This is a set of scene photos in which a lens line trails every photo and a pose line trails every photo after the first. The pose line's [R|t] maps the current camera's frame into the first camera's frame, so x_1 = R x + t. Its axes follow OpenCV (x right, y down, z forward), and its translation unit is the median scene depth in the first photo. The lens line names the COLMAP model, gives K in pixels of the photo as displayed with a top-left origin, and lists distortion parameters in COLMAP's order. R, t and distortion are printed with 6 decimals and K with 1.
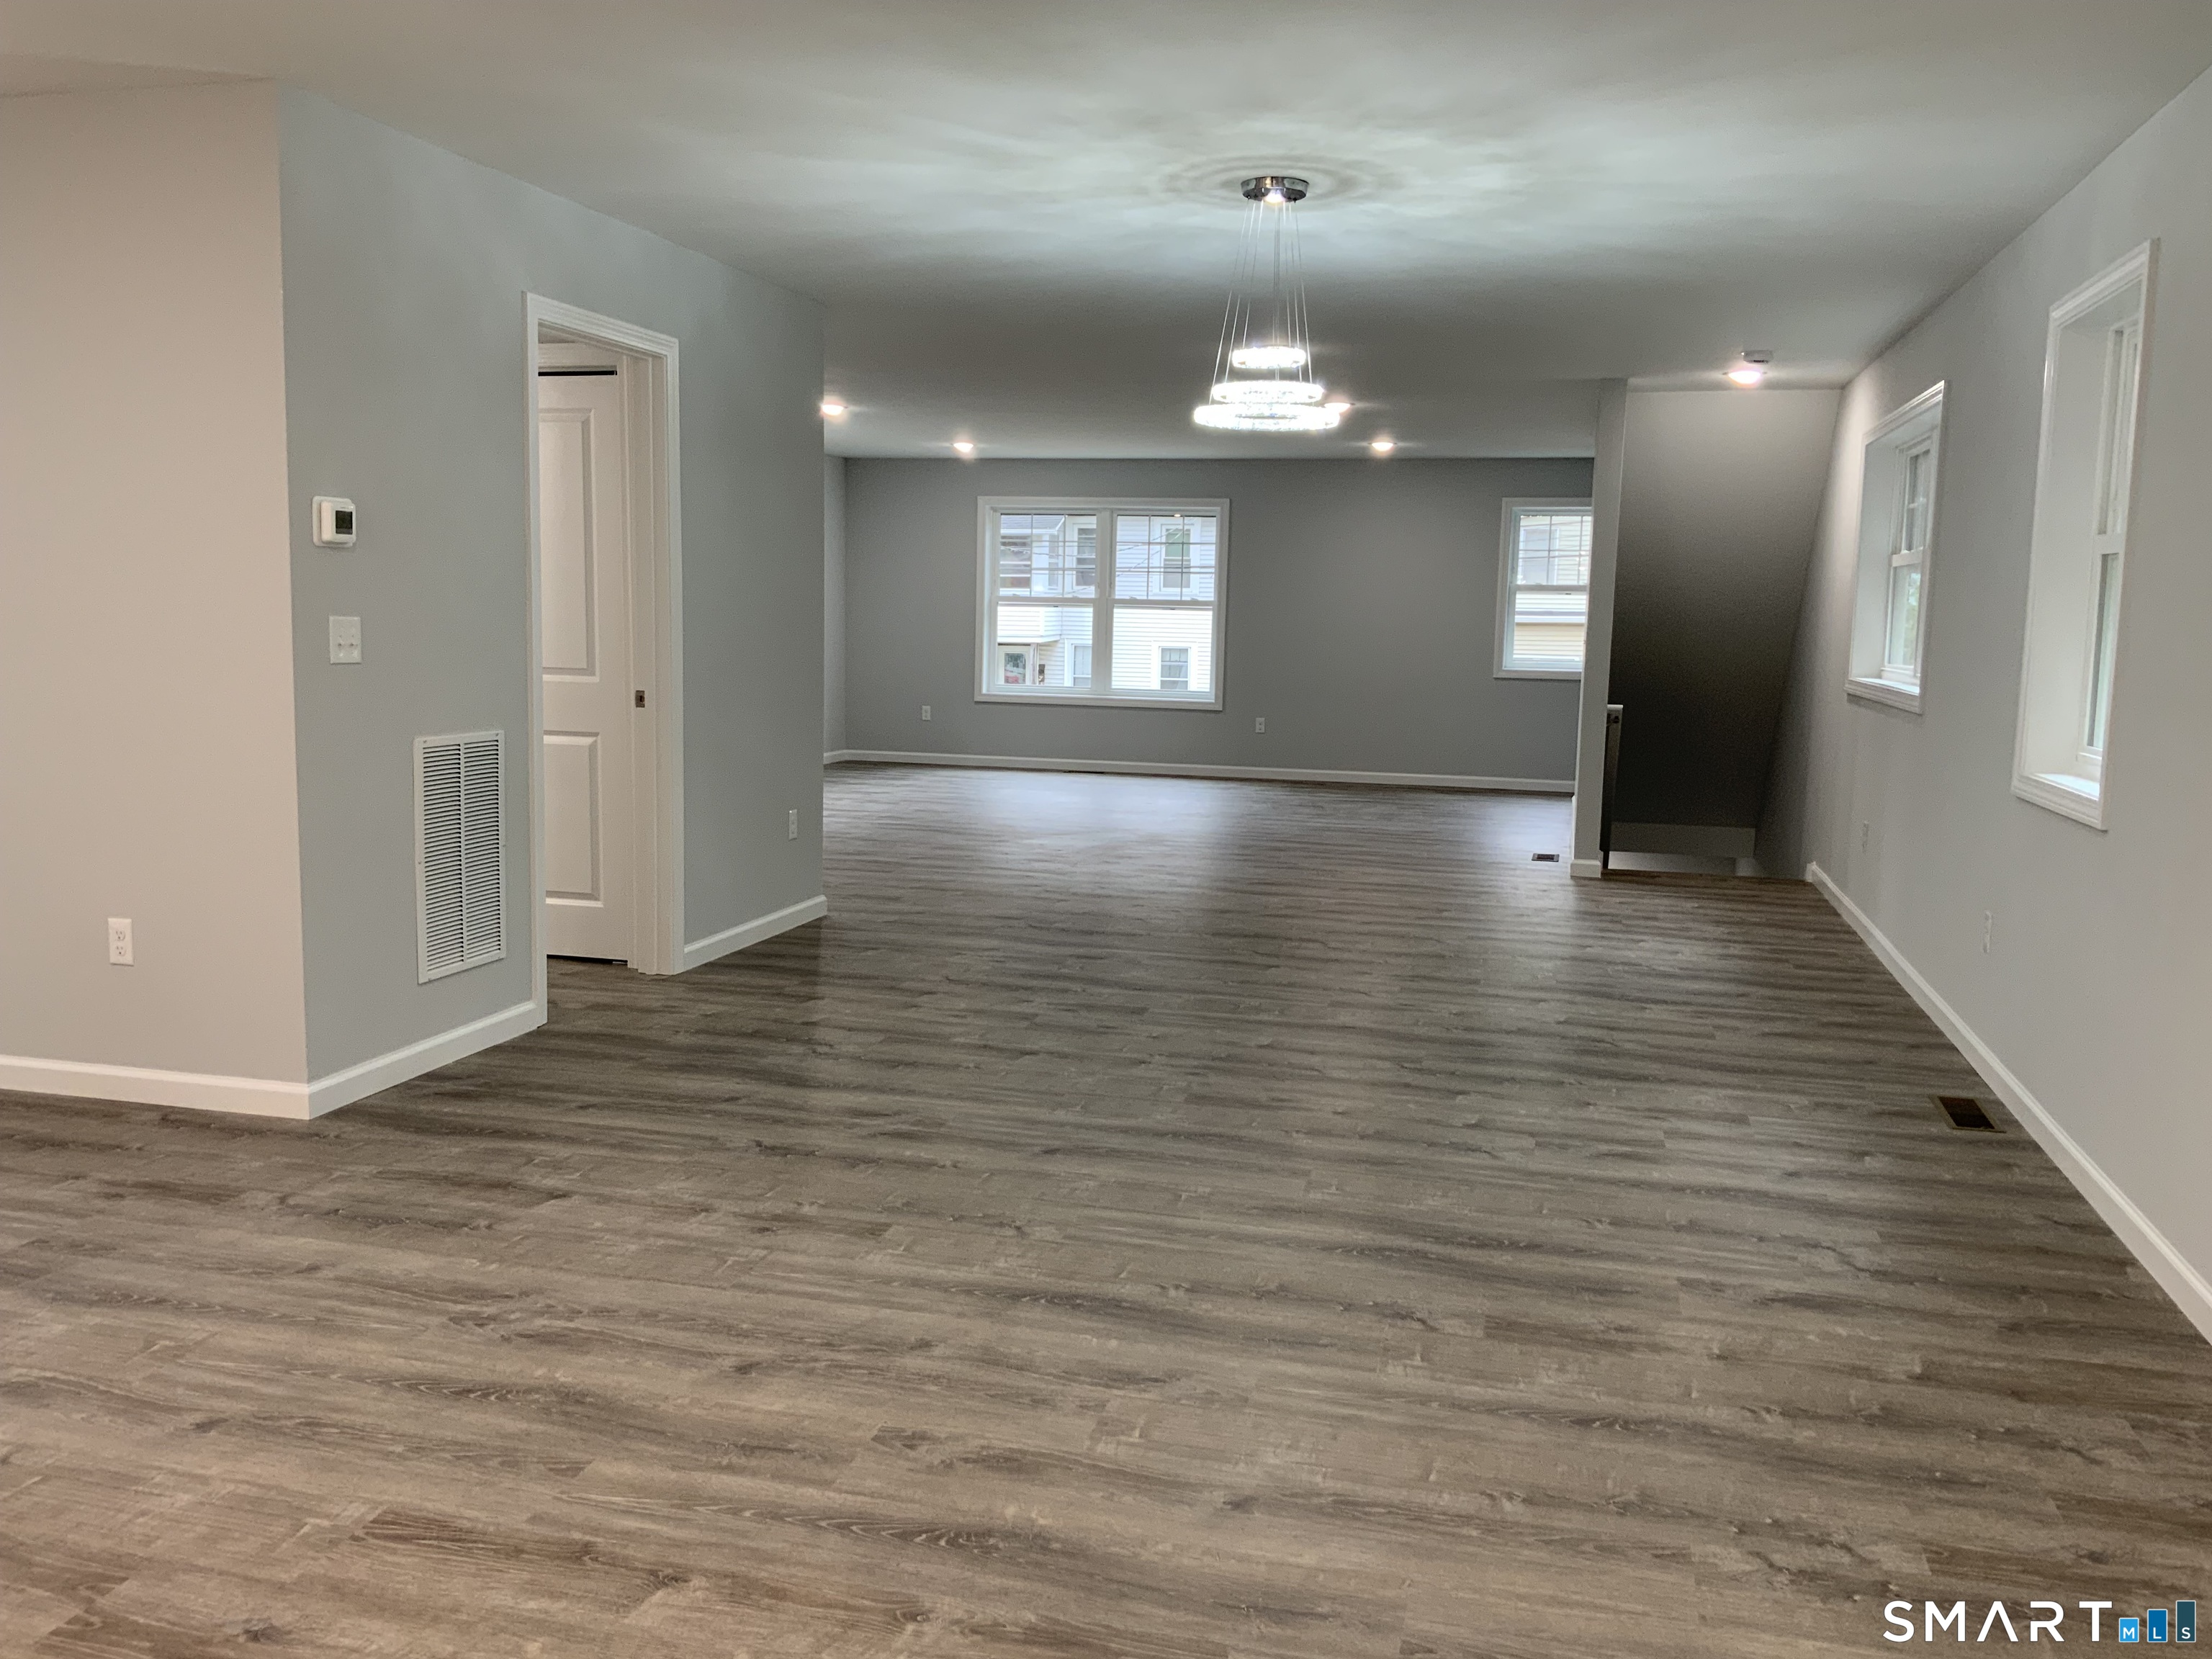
lens RADIAL K [[1848.4, 0, 1085.4], [0, 1848.4, 817.9], [0, 0, 1]] dist [0.067346, -0.044480]
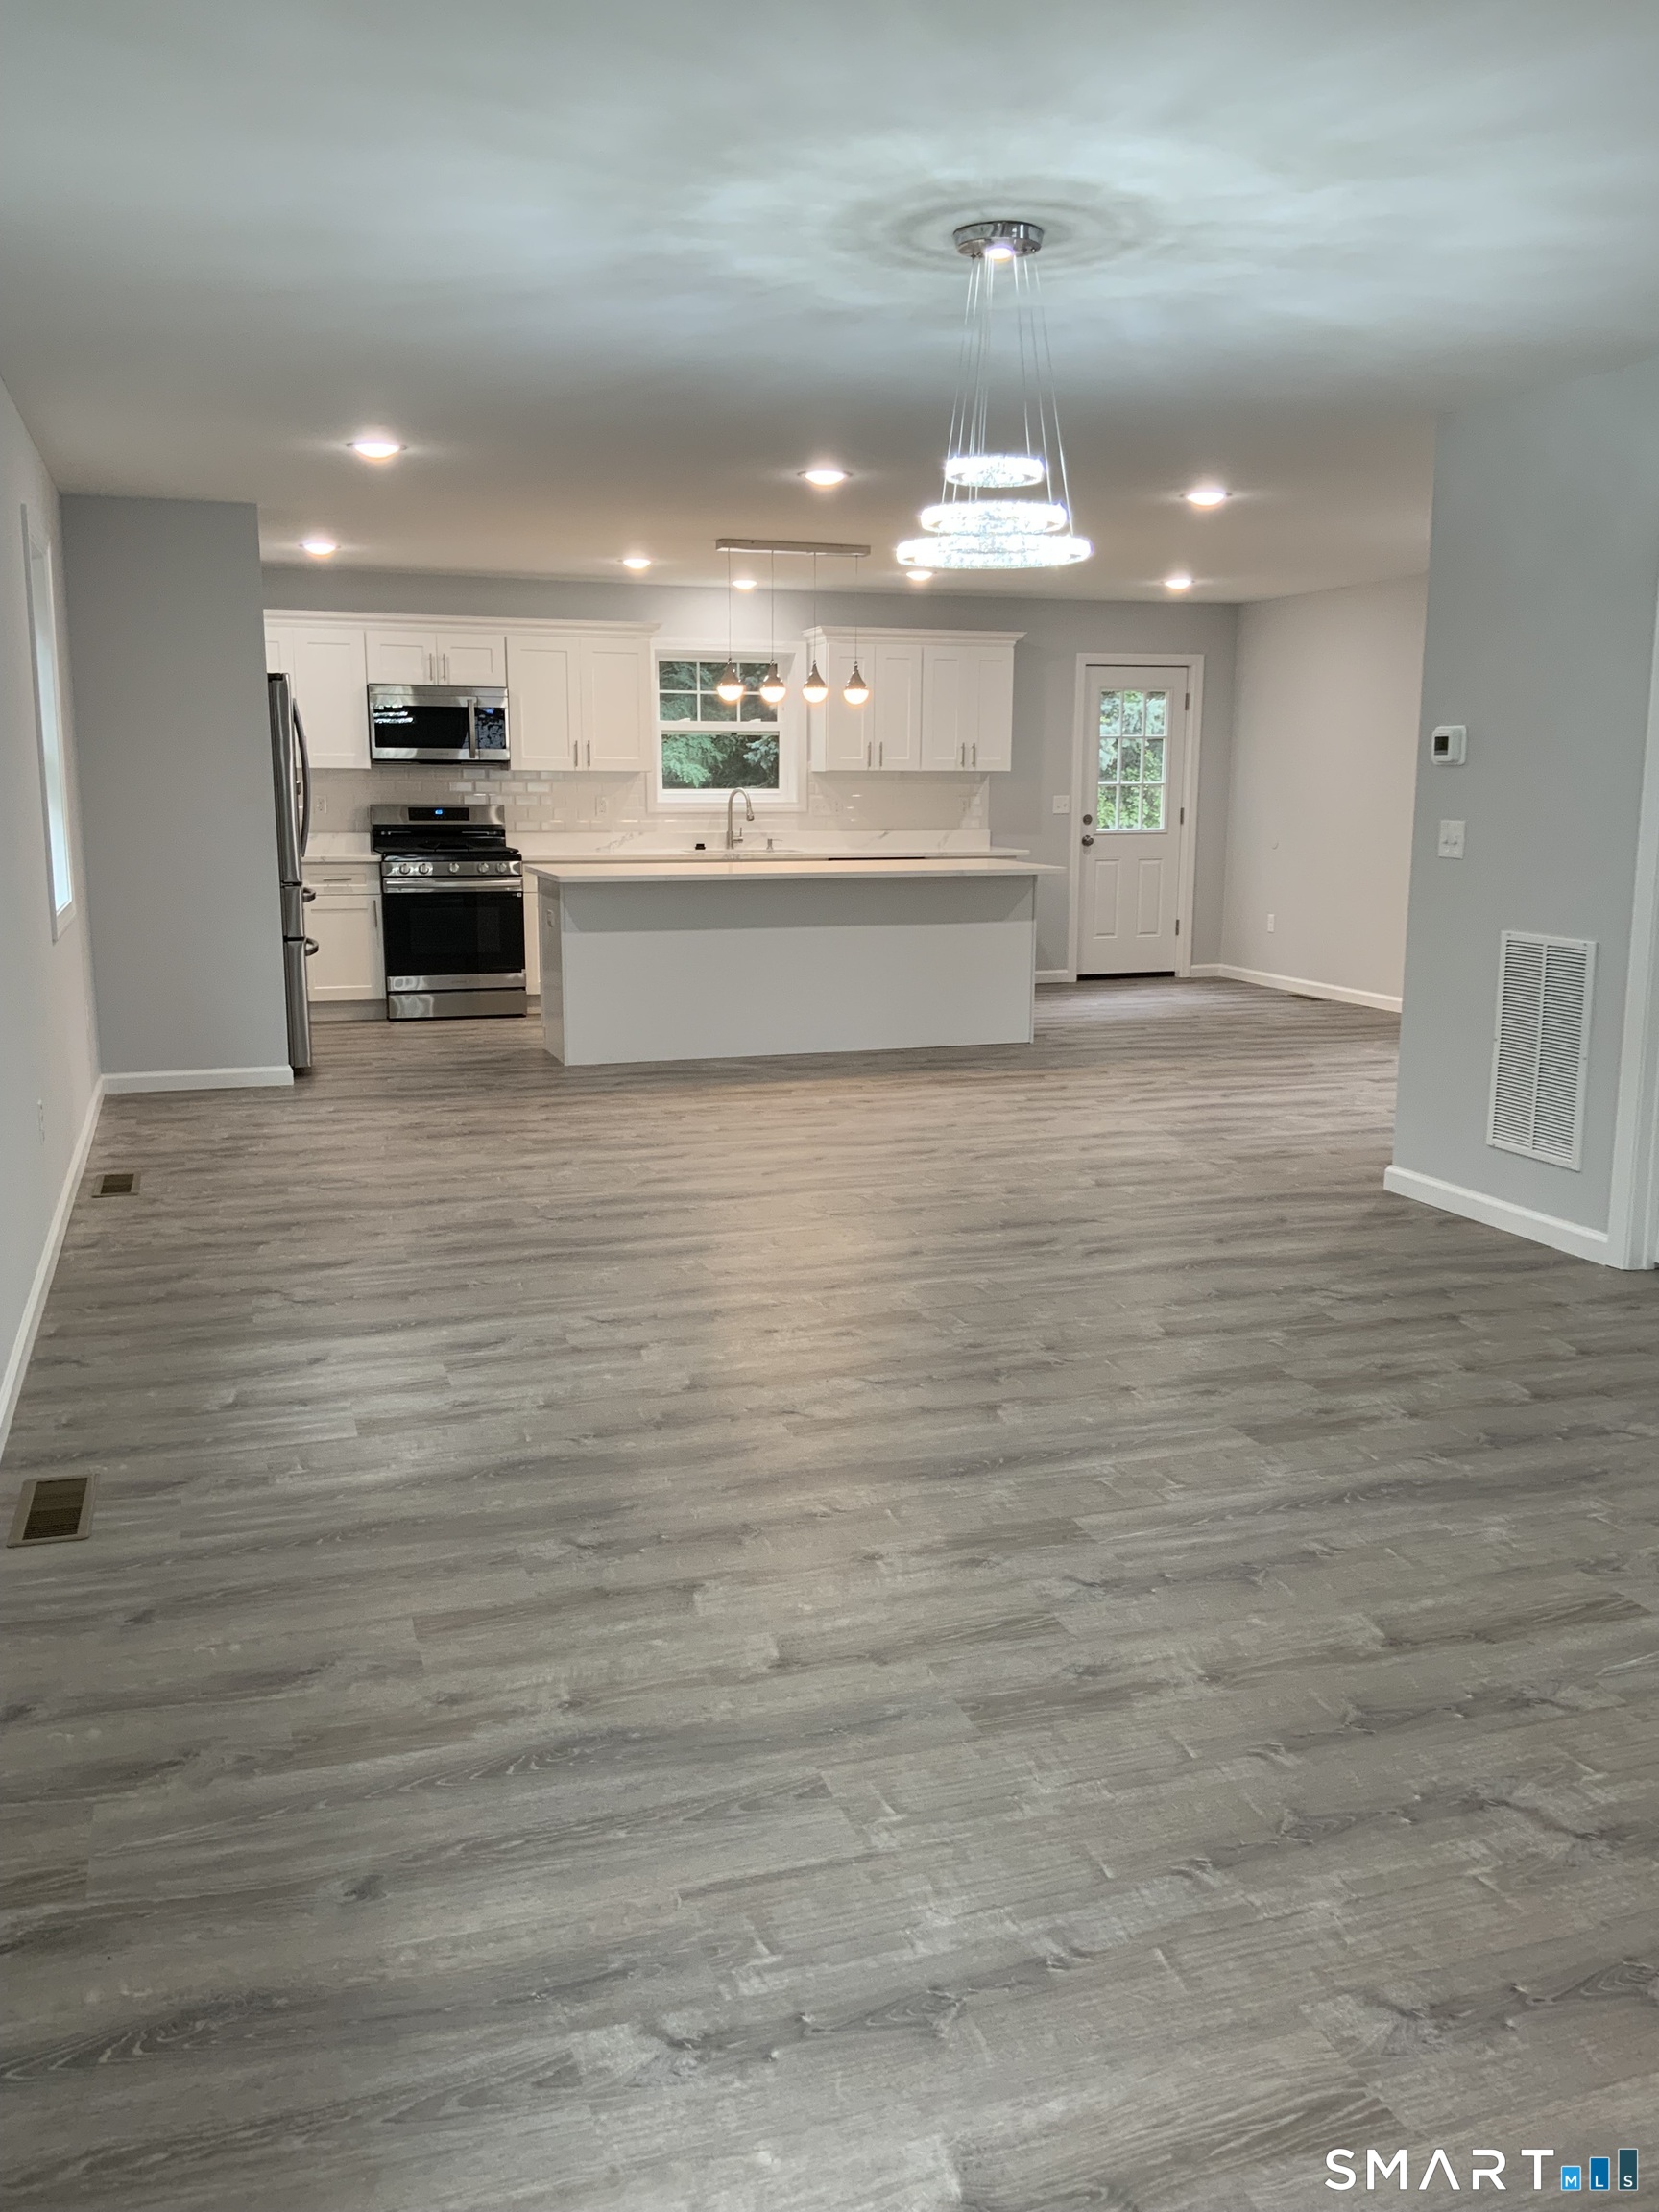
lens RADIAL K [[1848.4, 0, 818.3], [0, 1848.4, 1116.7], [0, 0, 1]] dist [0.067346, -0.044480]
pose [[-0.838924, 0.072705, -0.539370, 0.655152], [-0.088544, 0.959601, 0.267069, -0.214062], [0.536998, 0.271809, -0.798595, 1.833185]]
